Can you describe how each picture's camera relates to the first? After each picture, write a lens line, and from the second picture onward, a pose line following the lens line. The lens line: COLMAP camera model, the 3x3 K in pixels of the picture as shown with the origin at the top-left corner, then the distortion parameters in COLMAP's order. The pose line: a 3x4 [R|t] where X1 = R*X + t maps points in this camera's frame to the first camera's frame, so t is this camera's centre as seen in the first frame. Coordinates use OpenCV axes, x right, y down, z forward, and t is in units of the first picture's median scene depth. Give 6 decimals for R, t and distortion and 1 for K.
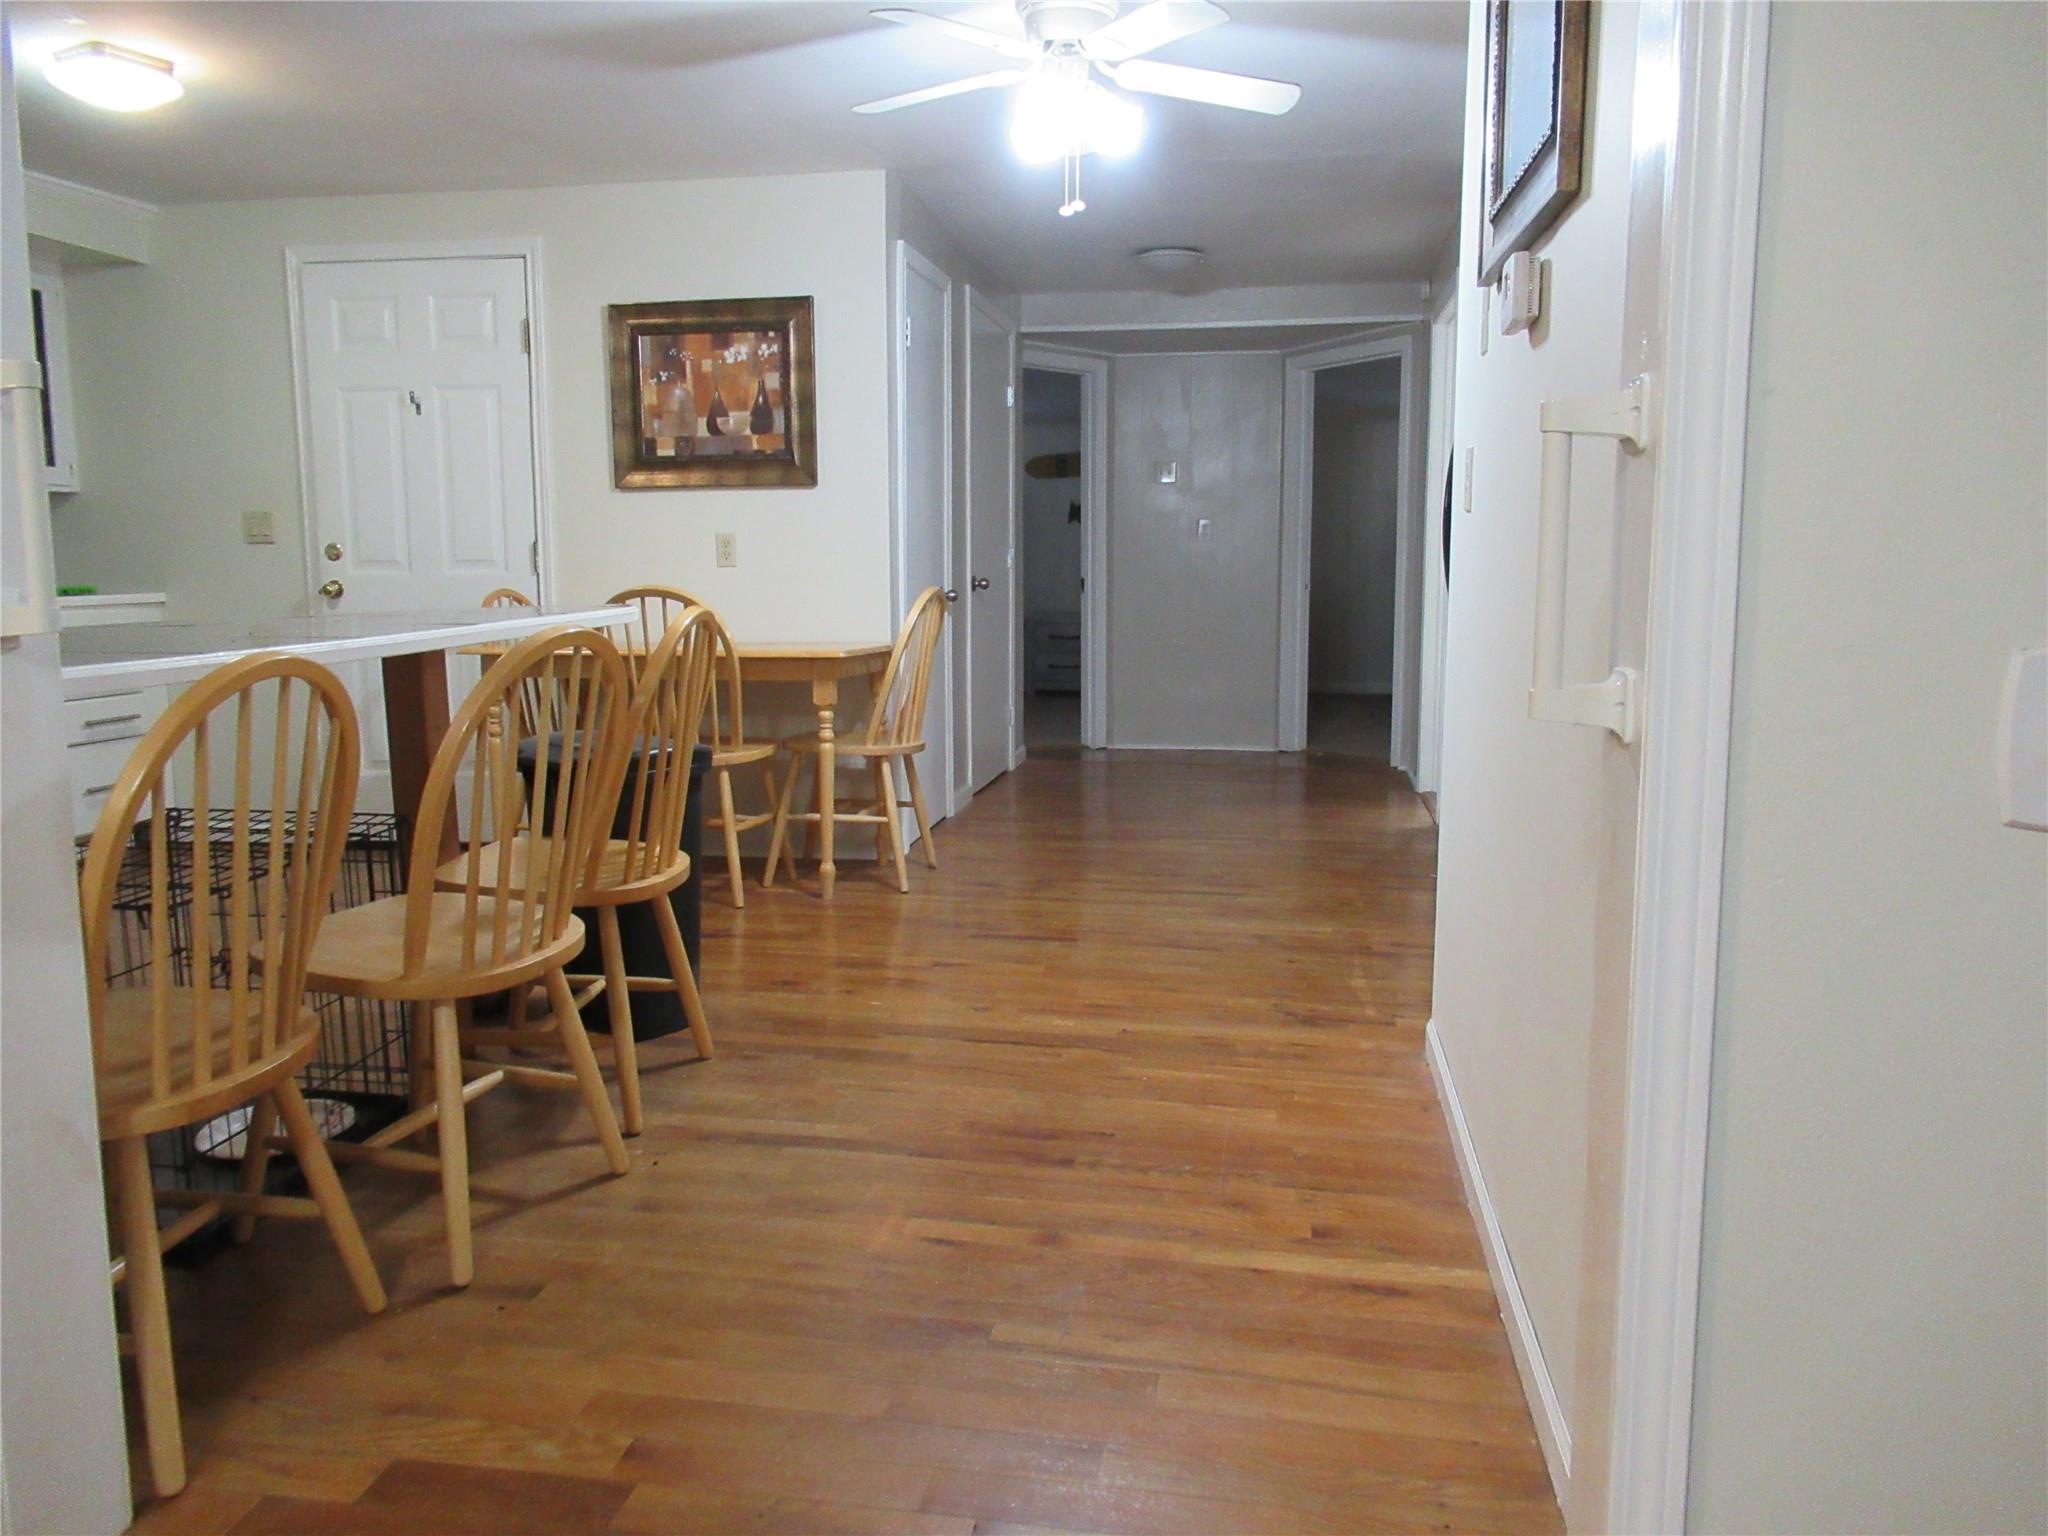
lens RADIAL K [[1537.1, 0, 1020.6], [0, 1537.1, 764.3], [0, 0, 1]] dist [-0.008466, -0.001983]
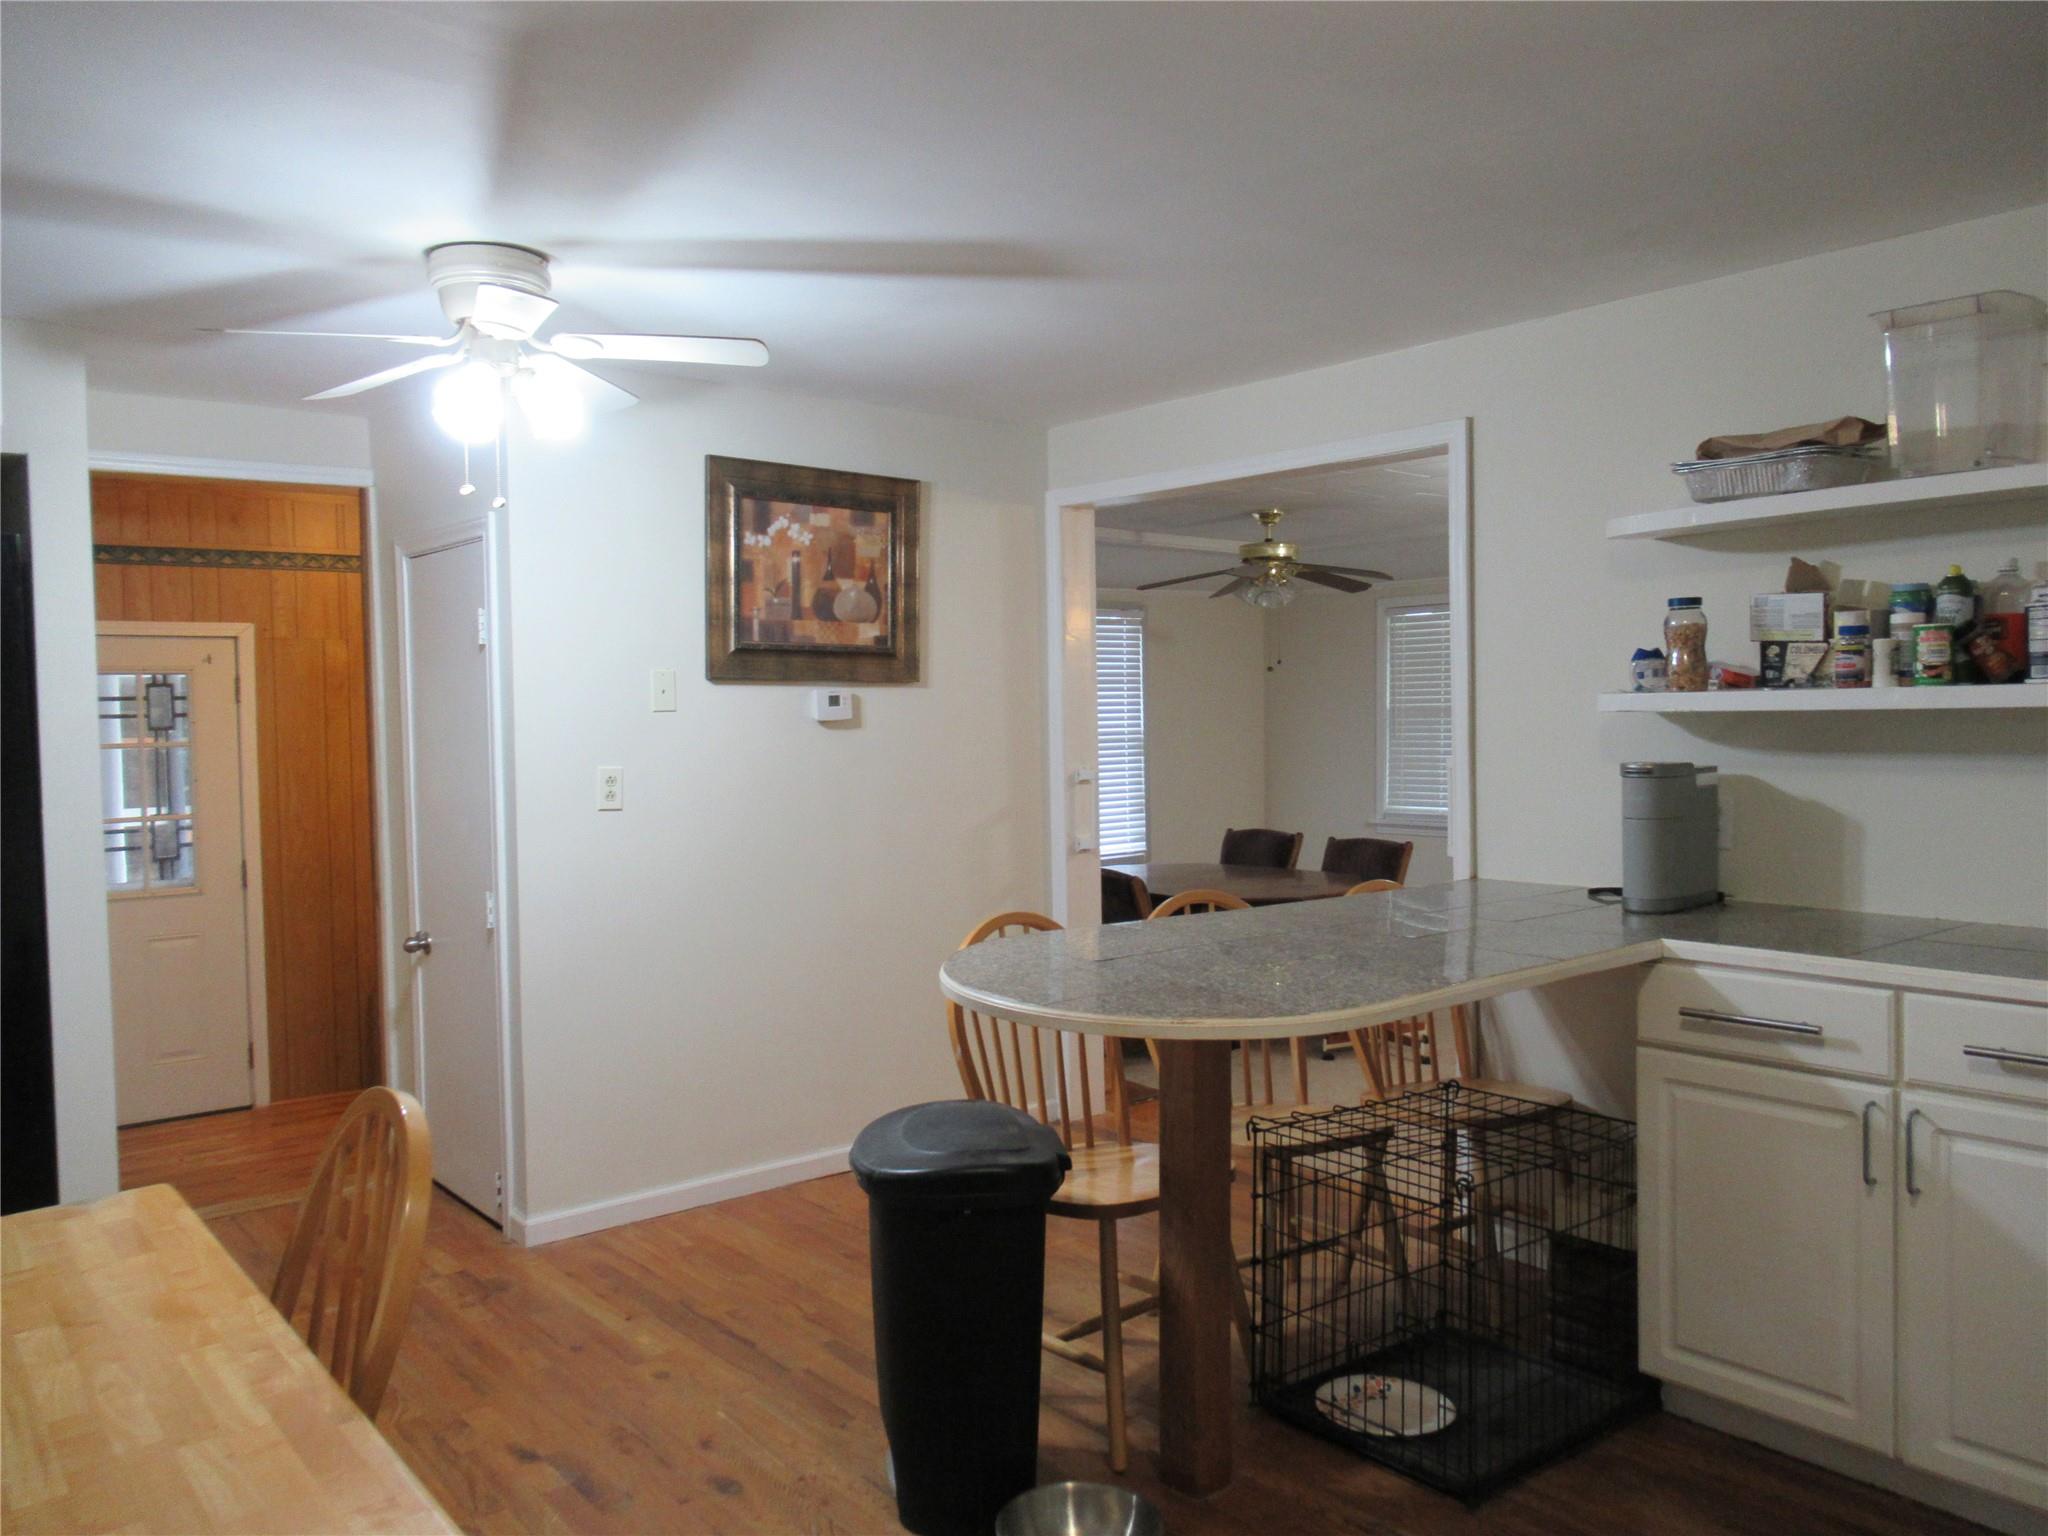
lens RADIAL K [[1537.1, 0, 1028.4], [0, 1537.1, 760.9], [0, 0, 1]] dist [-0.008466, -0.001983]
pose [[-0.752443, -0.004973, 0.658638, -0.676541], [0.114975, 0.983627, 0.138776, -0.257961], [-0.648545, 0.180148, -0.739552, 1.263988]]
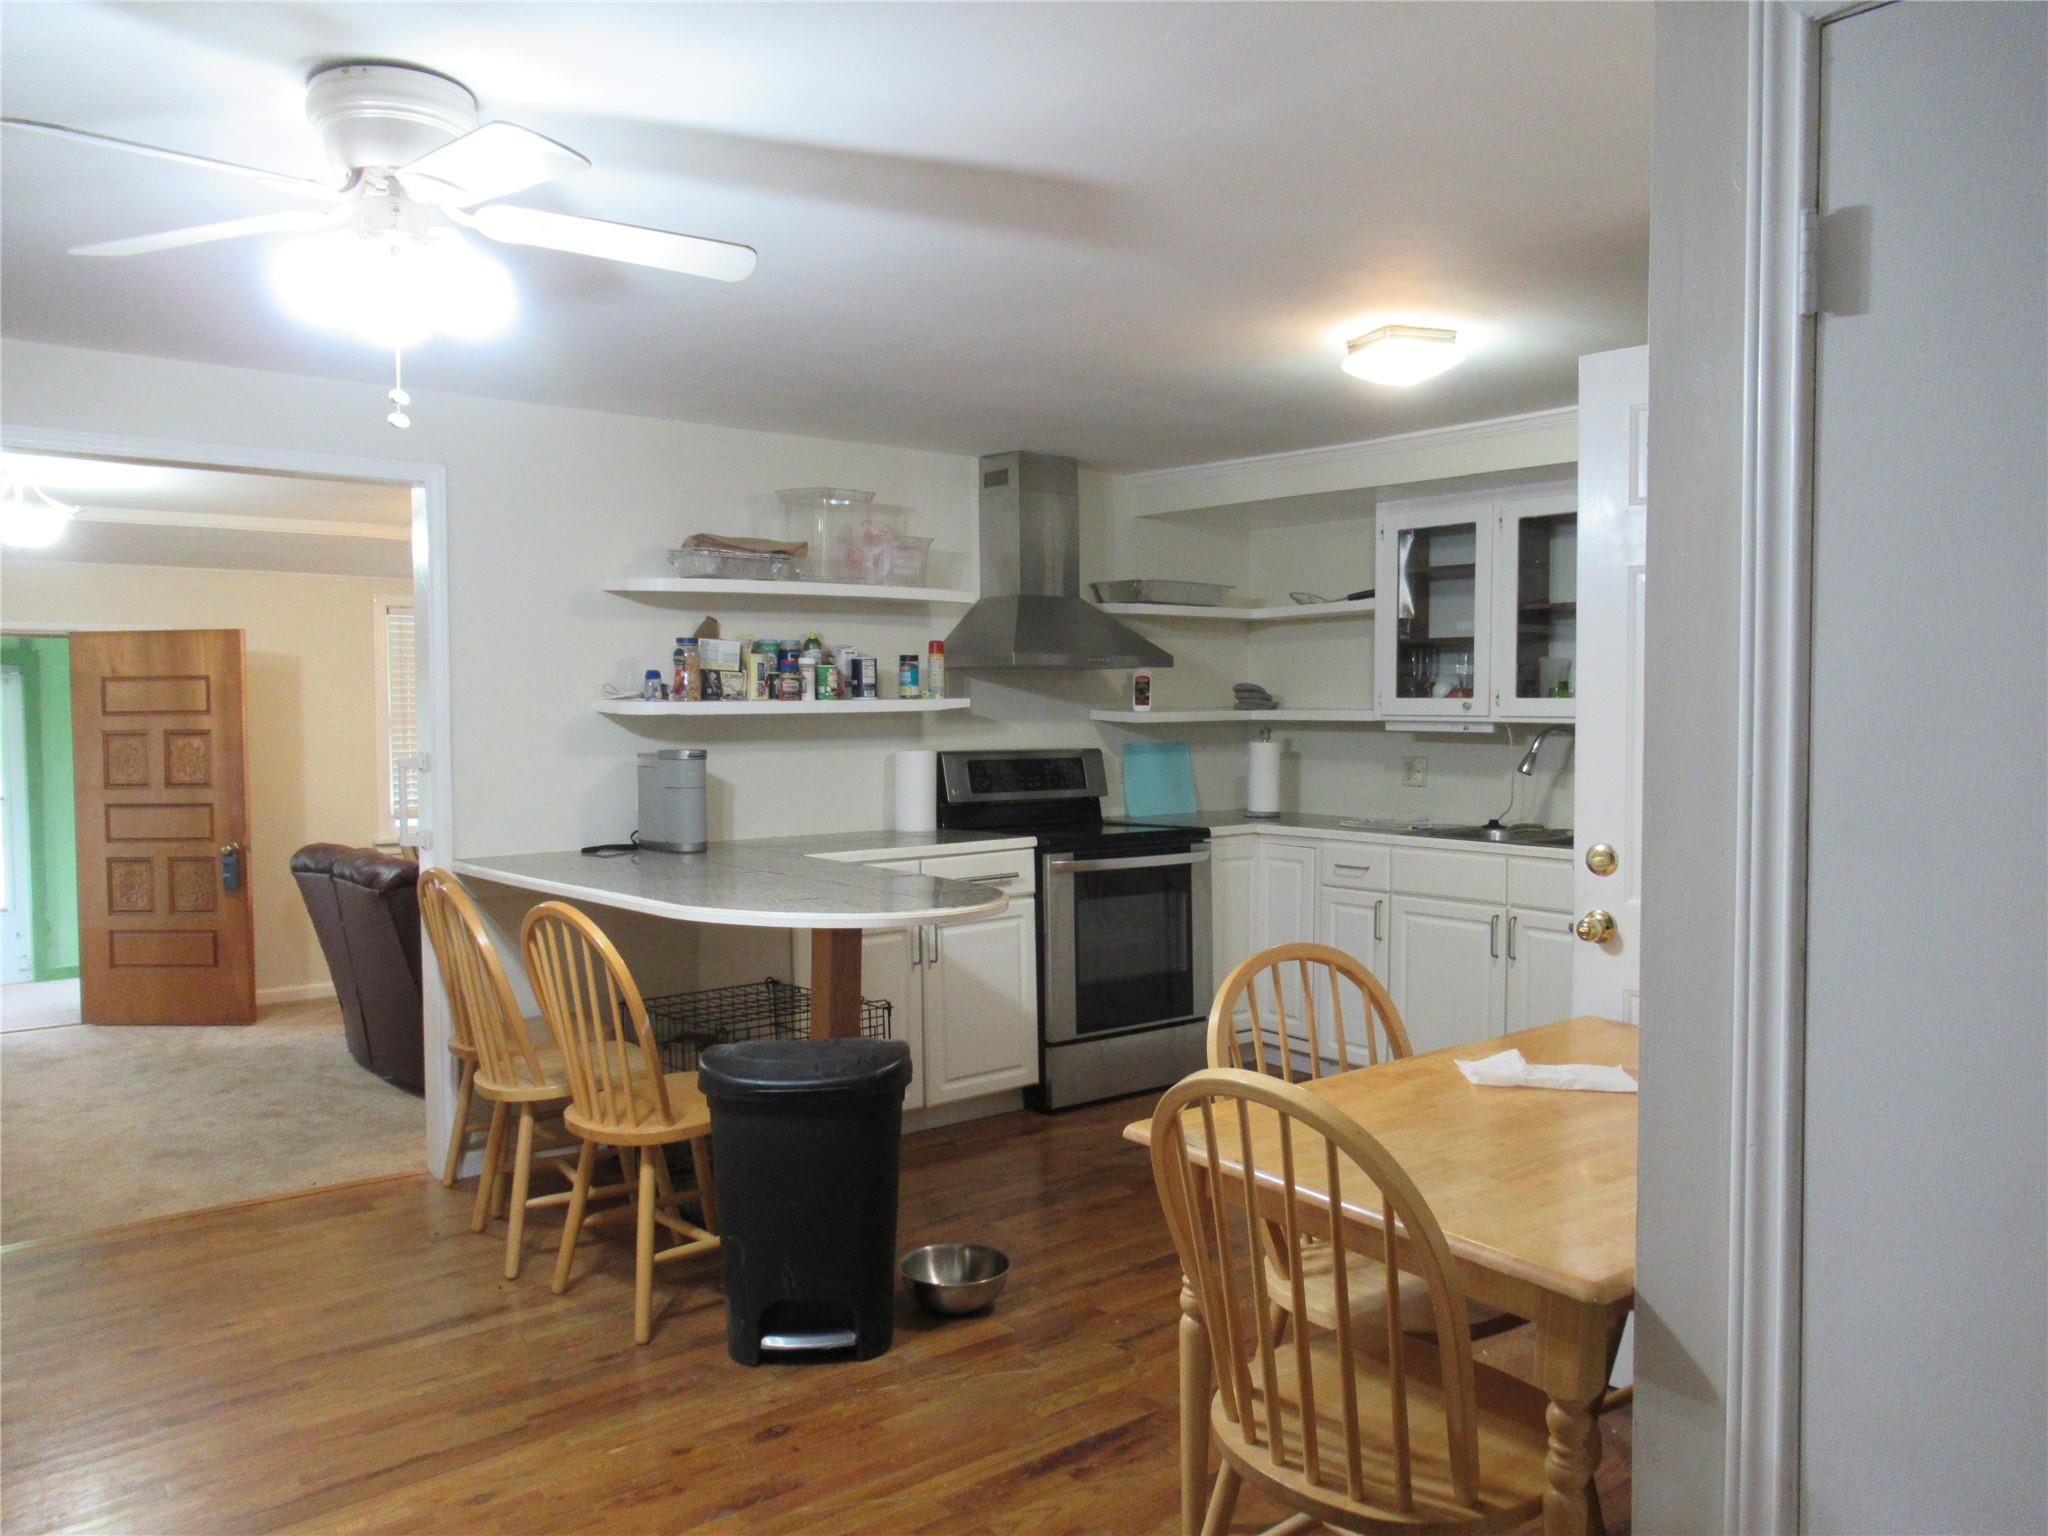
lens RADIAL K [[1537.1, 0, 1032.2], [0, 1537.1, 769.6], [0, 0, 1]] dist [-0.008466, -0.001983]
pose [[-0.653959, 0.045729, -0.755147, 0.303312], [-0.093426, 0.985649, 0.140594, -0.281993], [0.750739, 0.162493, -0.640302, 1.405337]]
